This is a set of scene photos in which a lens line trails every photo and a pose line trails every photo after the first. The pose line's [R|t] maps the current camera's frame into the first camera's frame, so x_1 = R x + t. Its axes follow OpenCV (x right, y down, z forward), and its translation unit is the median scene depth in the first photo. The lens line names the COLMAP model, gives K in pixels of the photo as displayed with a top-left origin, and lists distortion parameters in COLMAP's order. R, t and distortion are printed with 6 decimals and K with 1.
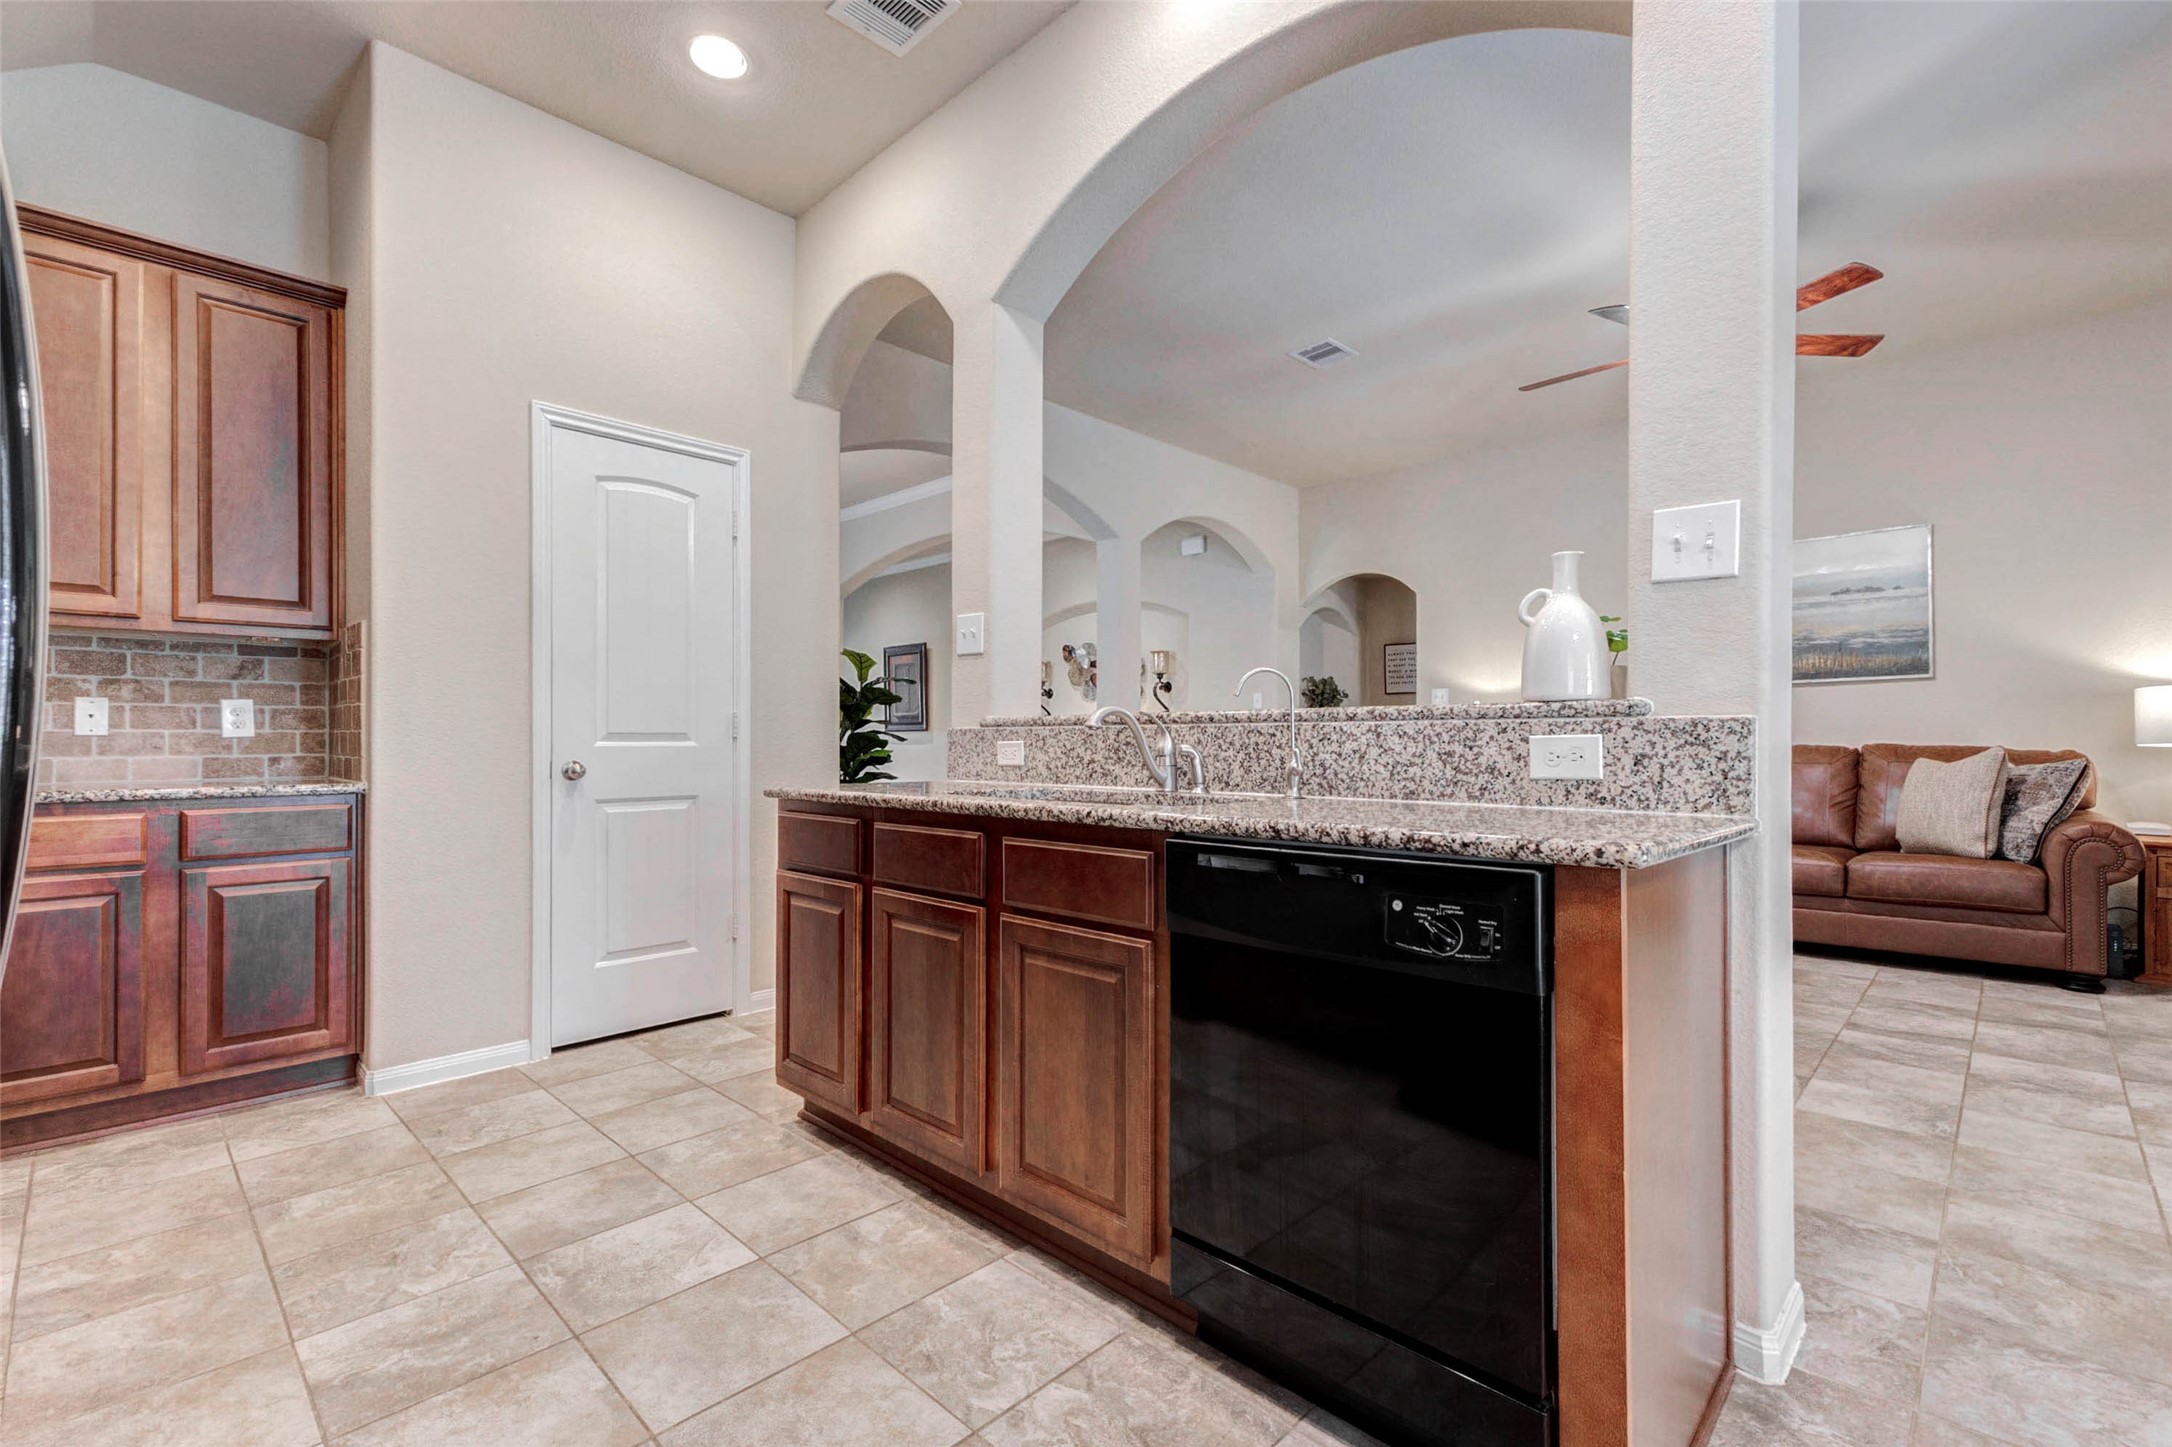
lens RADIAL K [[969.1, 0, 1113.6], [0, 969.1, 729.9], [0, 0, 1]] dist [0.009312, -0.000375]
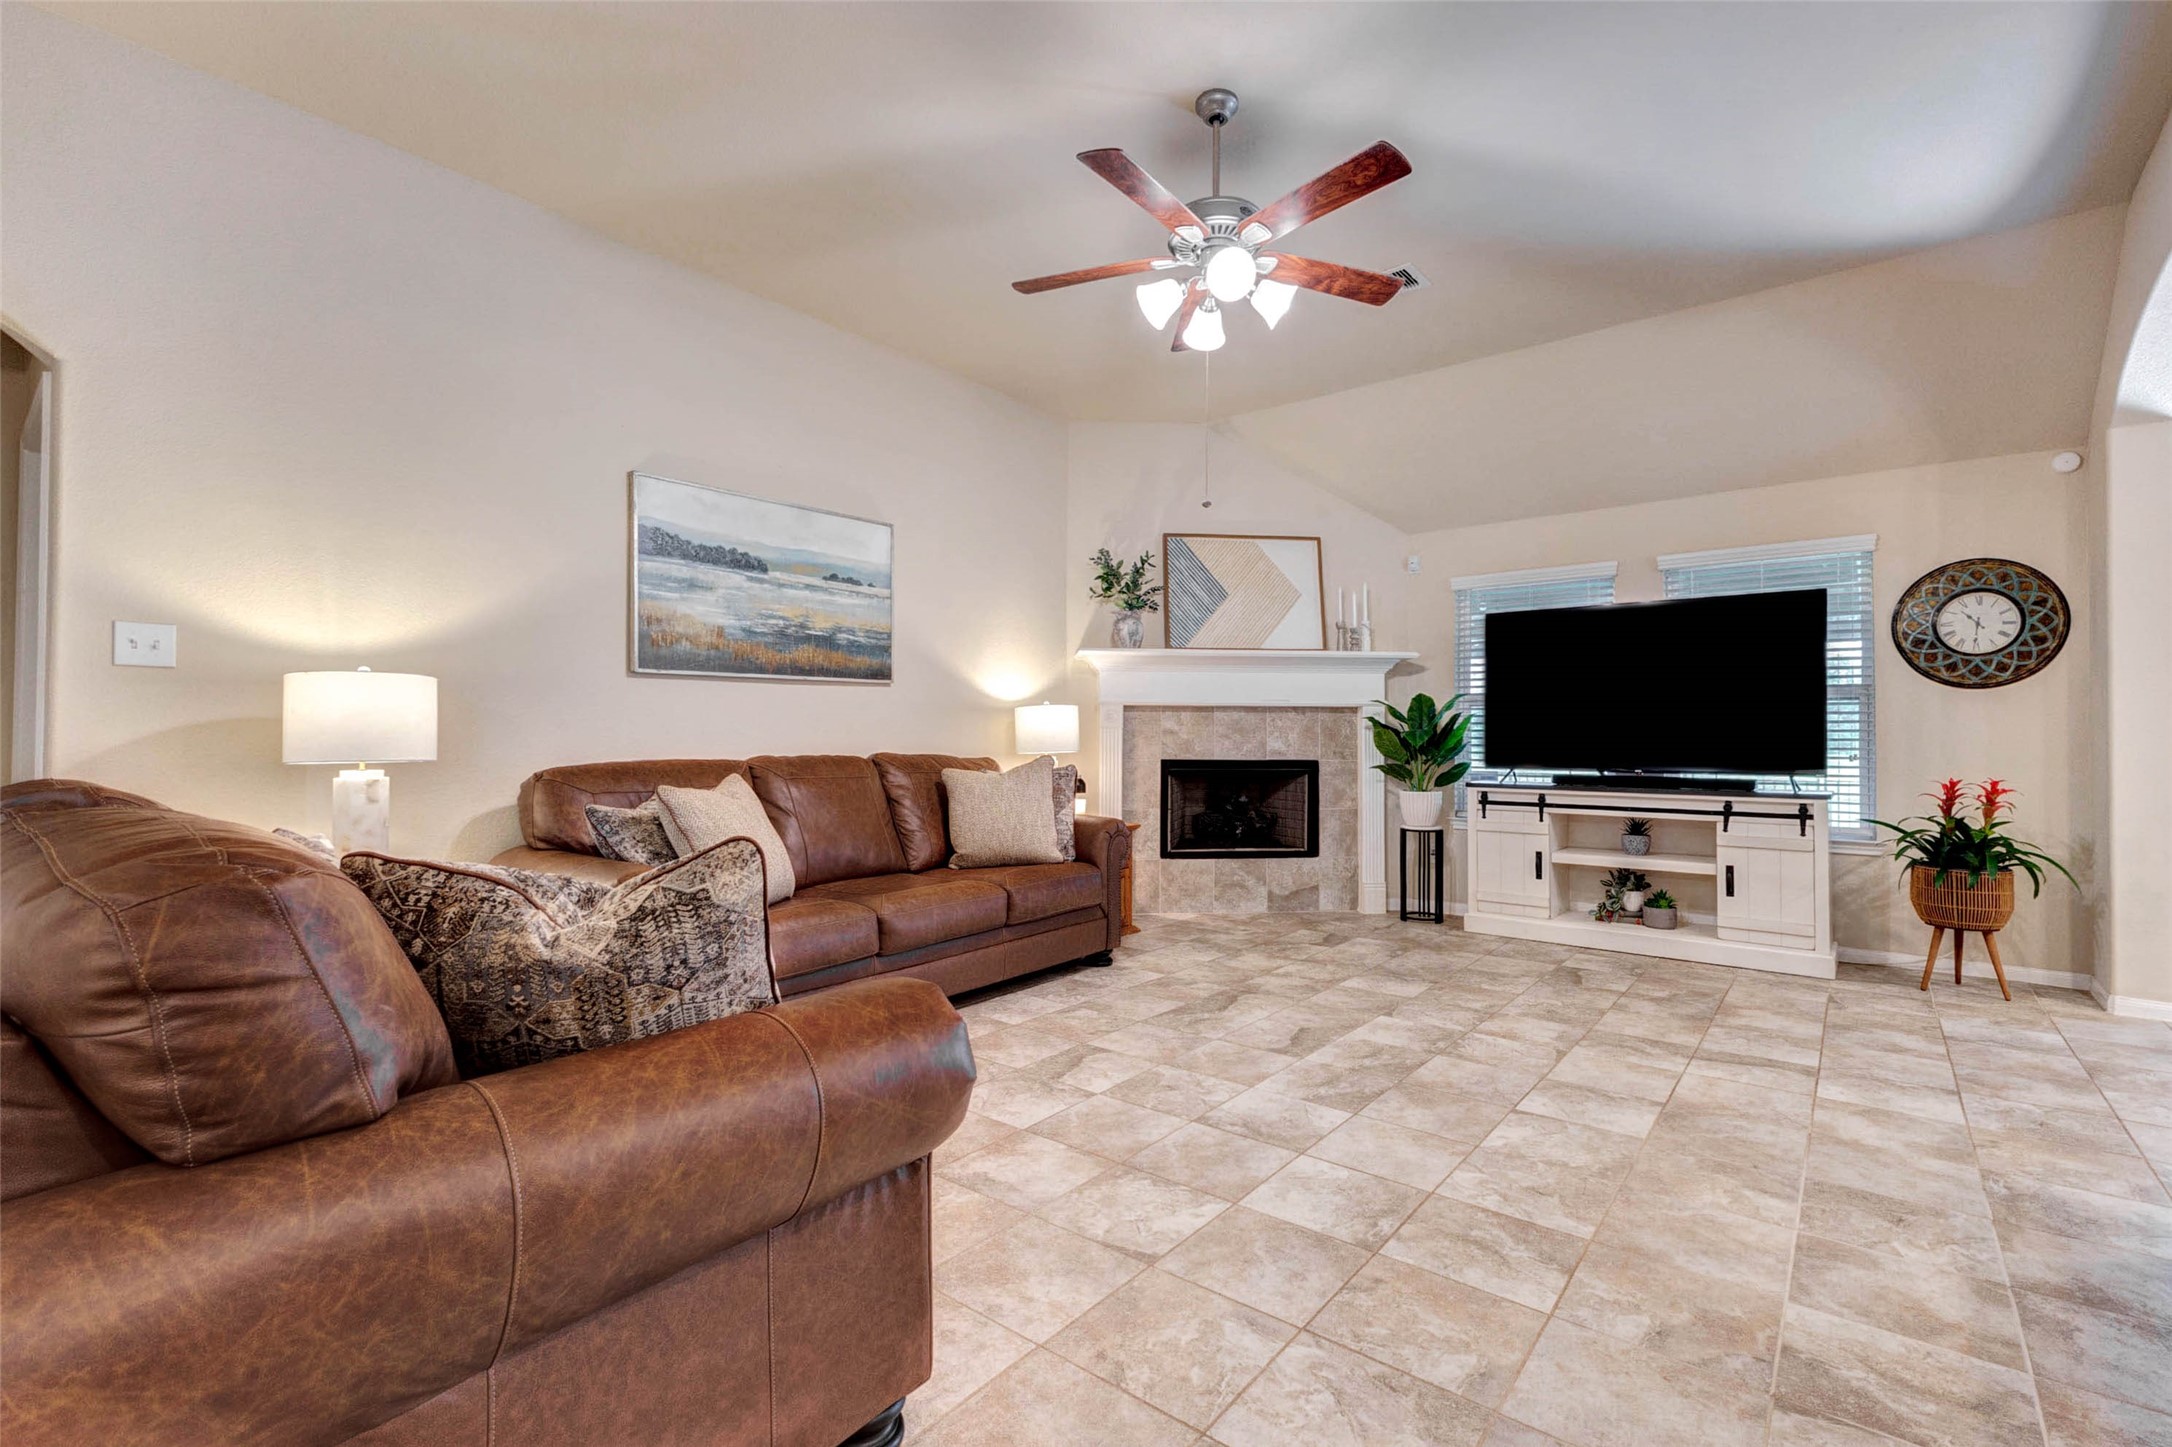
lens RADIAL K [[954.6, 0, 1092.6], [0, 954.6, 717.6], [0, 0, 1]] dist [0.014830, -0.001090]
pose [[-0.076845, 0.025643, 0.996713, -0.276107], [-0.016859, 0.999493, -0.027015, 0.003946], [-0.996901, -0.018880, -0.076373, 1.993239]]
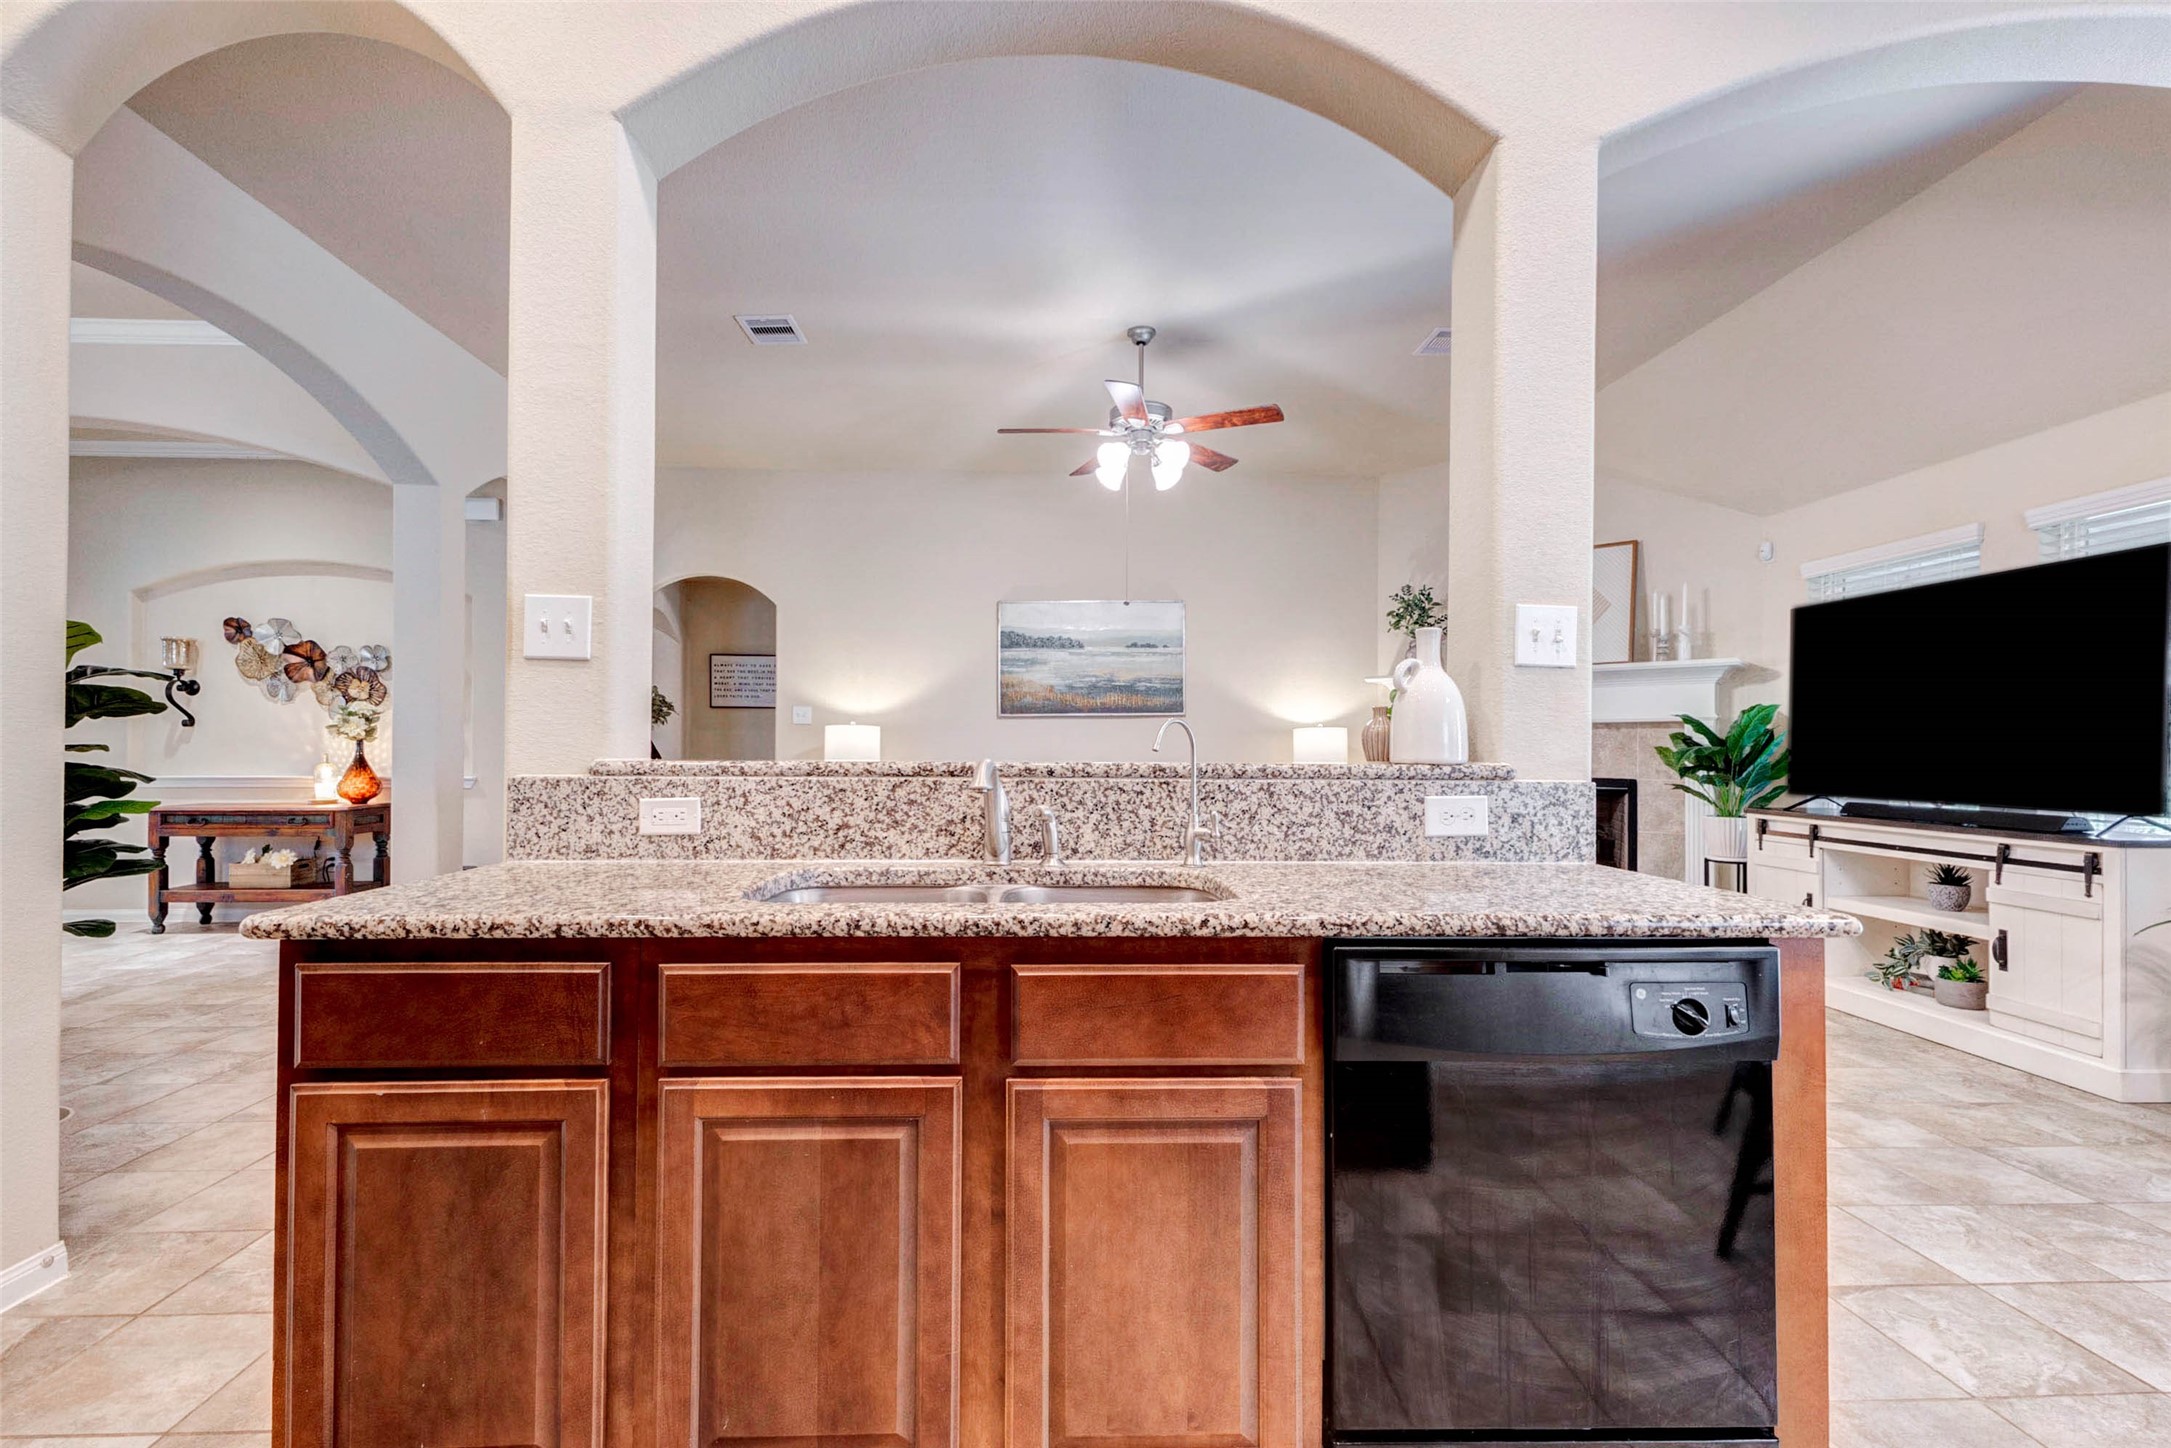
lens RADIAL K [[952.4, 0, 1070.2], [0, 952.4, 736.6], [0, 0, 1]] dist [0.017187, -0.000195]
pose [[0.698513, 0.012515, 0.715488, -0.487117], [-0.014818, 0.999886, -0.003024, -0.041430], [-0.715444, -0.008490, 0.698619, 0.439870]]
